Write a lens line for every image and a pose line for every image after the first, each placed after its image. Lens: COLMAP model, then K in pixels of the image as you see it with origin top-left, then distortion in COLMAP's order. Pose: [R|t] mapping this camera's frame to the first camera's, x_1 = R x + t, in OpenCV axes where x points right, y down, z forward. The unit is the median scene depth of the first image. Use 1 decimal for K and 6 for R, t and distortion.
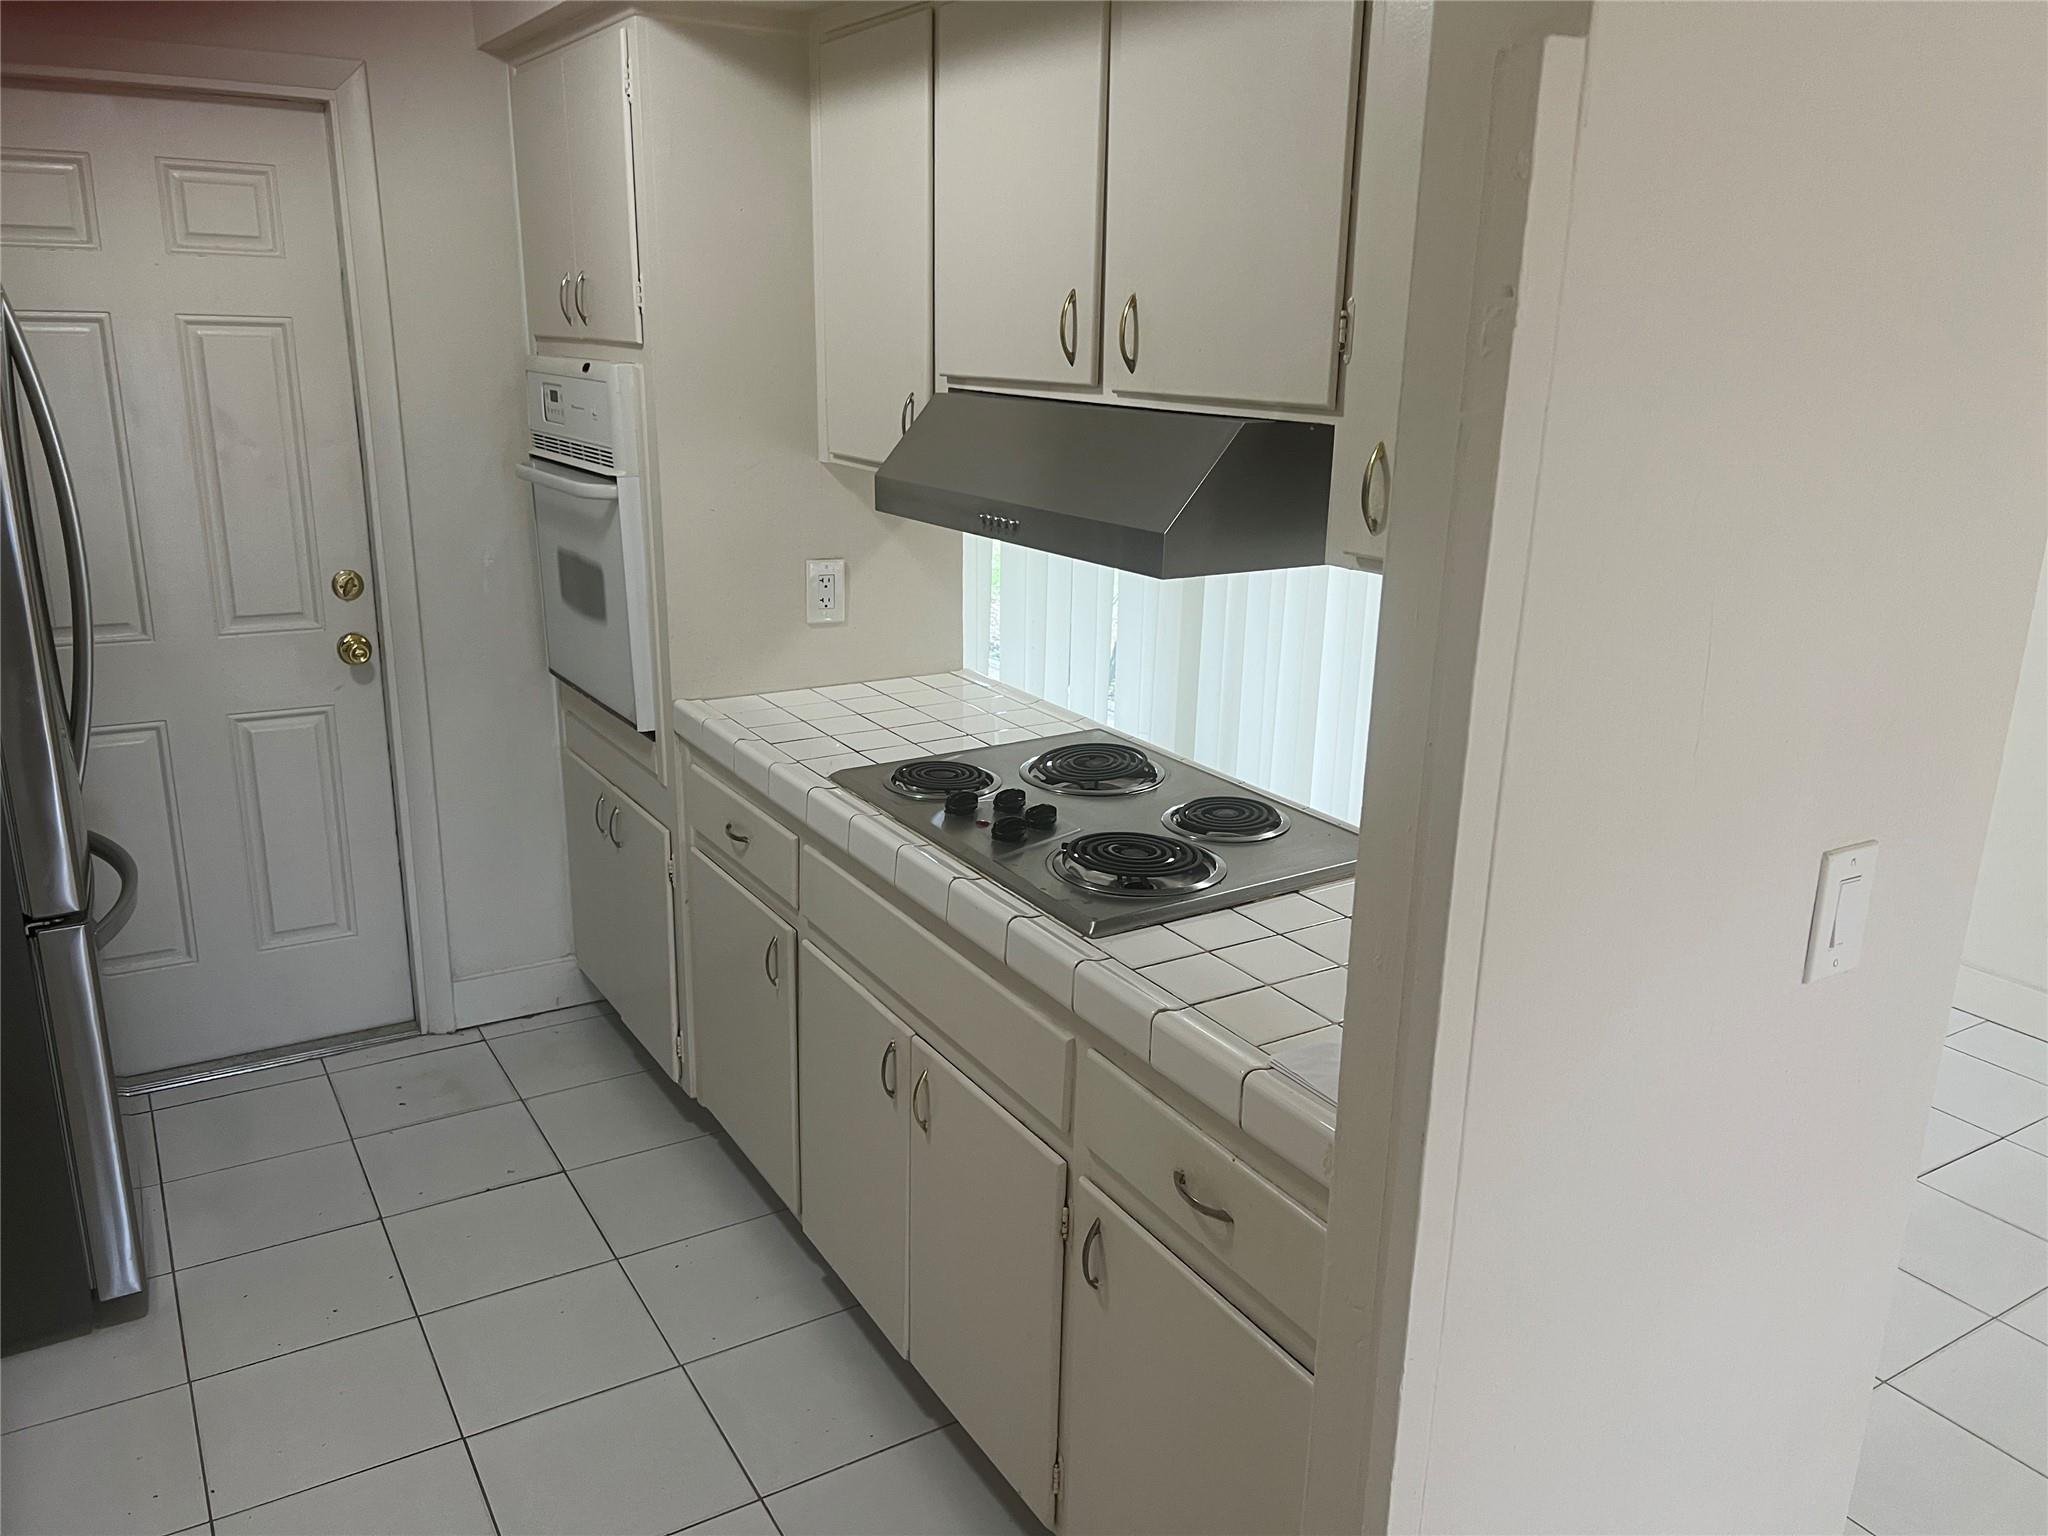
lens RADIAL K [[1537.6, 0, 1036.4], [0, 1537.6, 781.9], [0, 0, 1]] dist [0.062584, -0.070809]
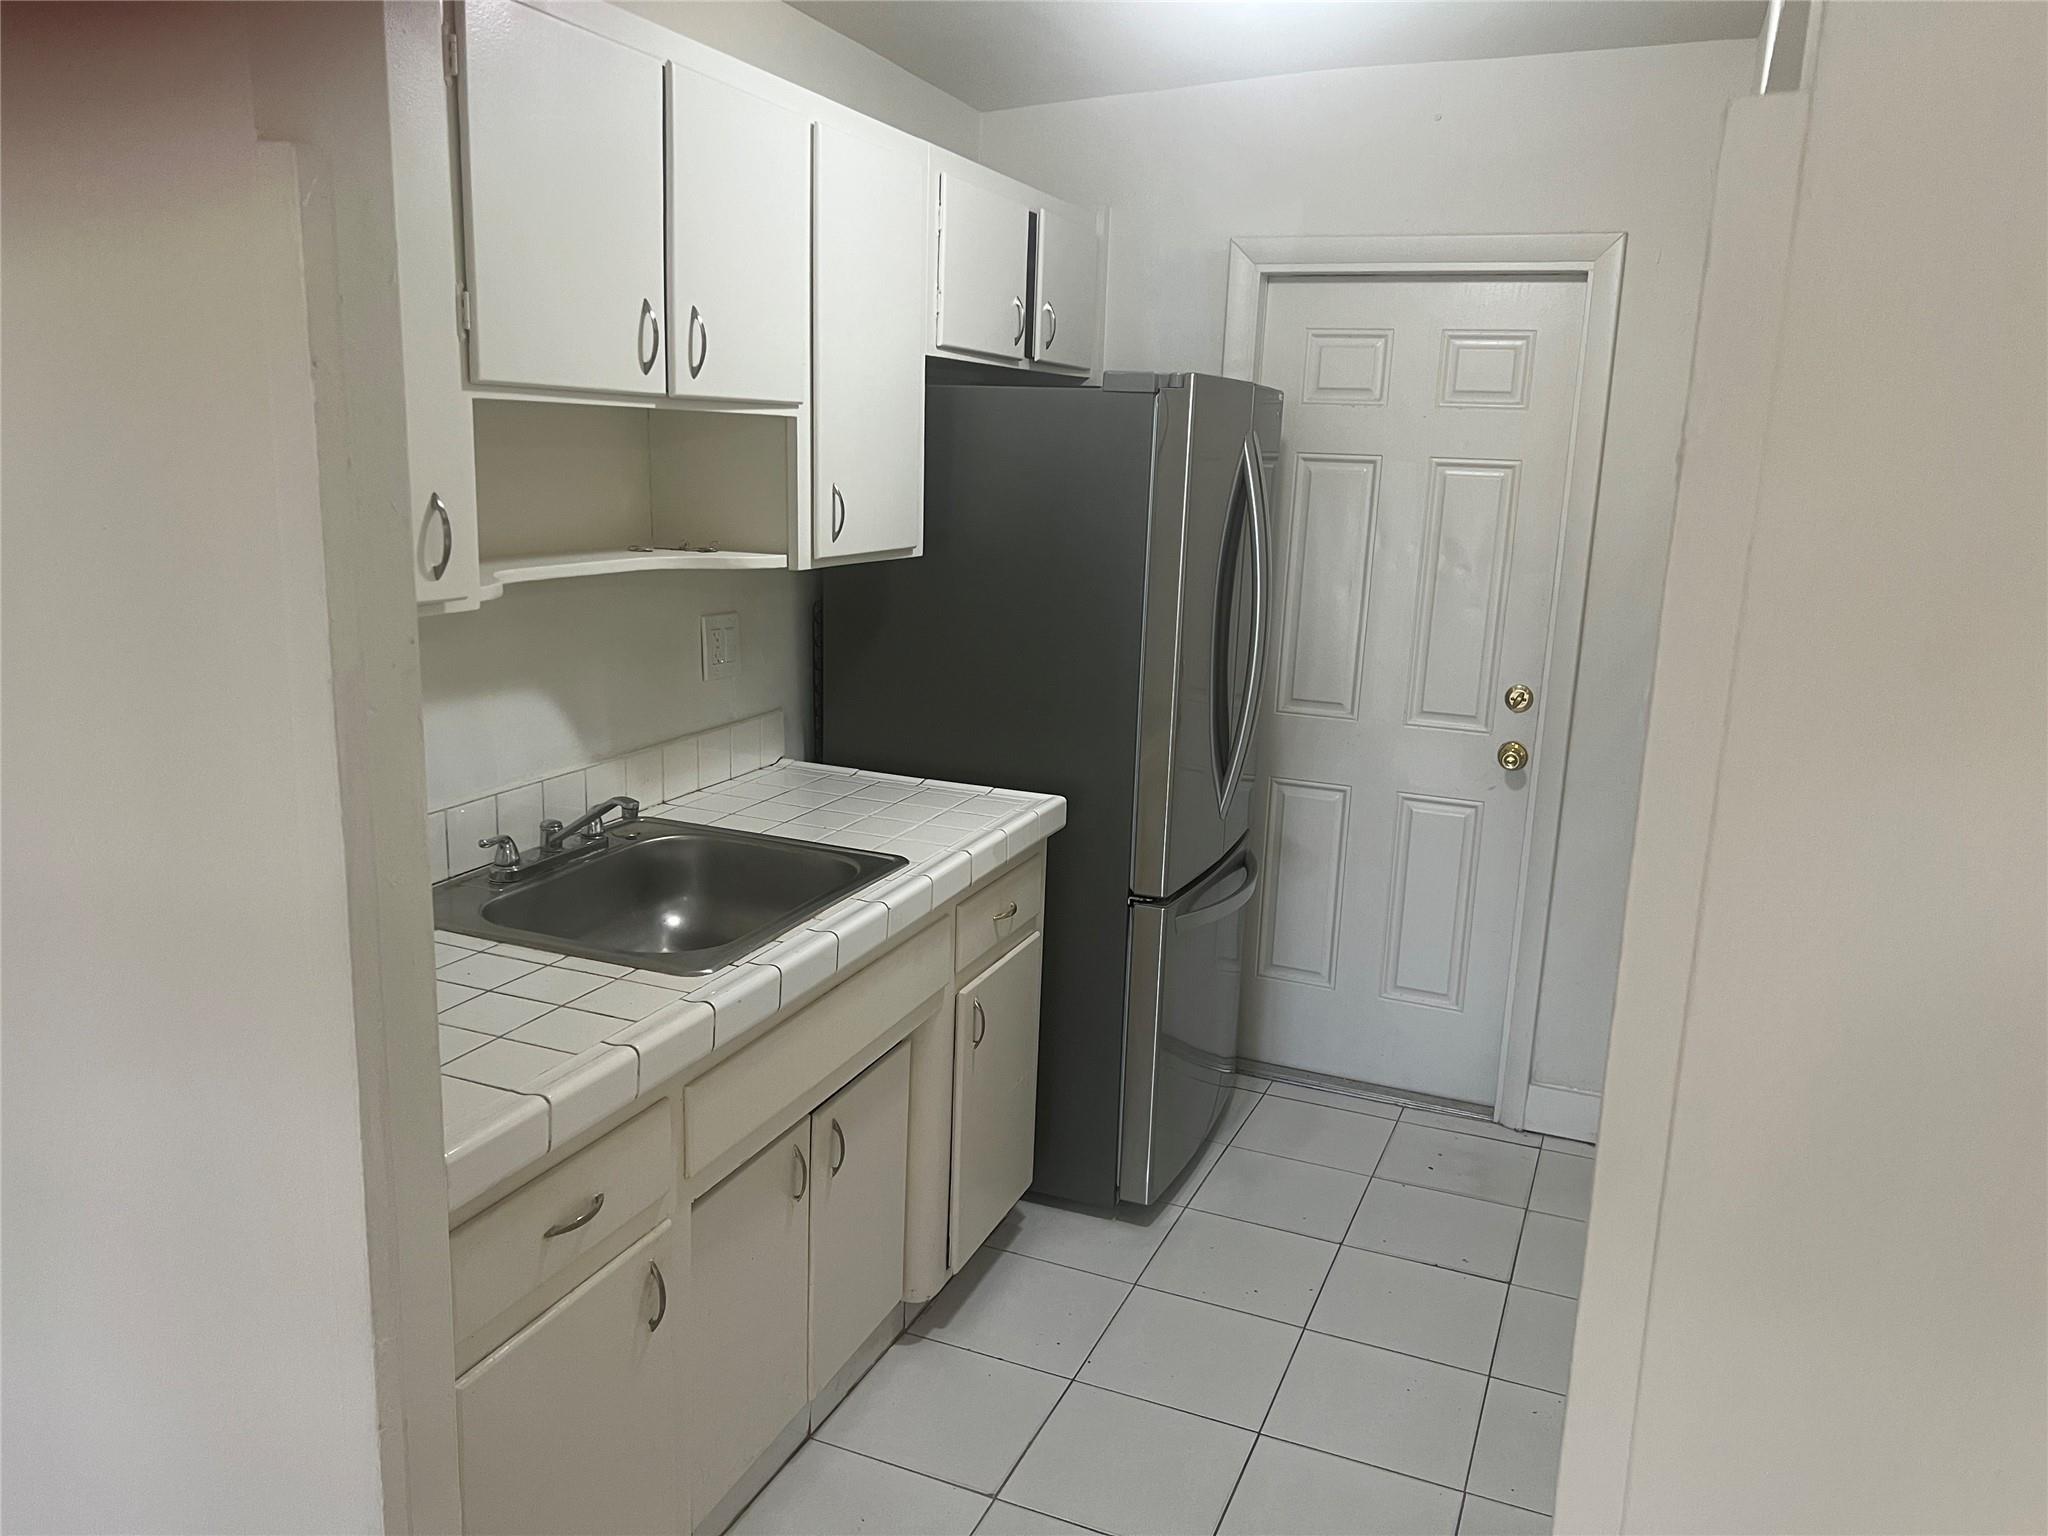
lens RADIAL K [[1537.6, 0, 1044.3], [0, 1537.6, 778.6], [0, 0, 1]] dist [0.062584, -0.070809]
pose [[0.583546, 0.172143, -0.793625, 0.244477], [-0.249838, 0.967932, 0.026247, -0.016501], [0.772693, 0.182961, 0.607841, 0.084841]]
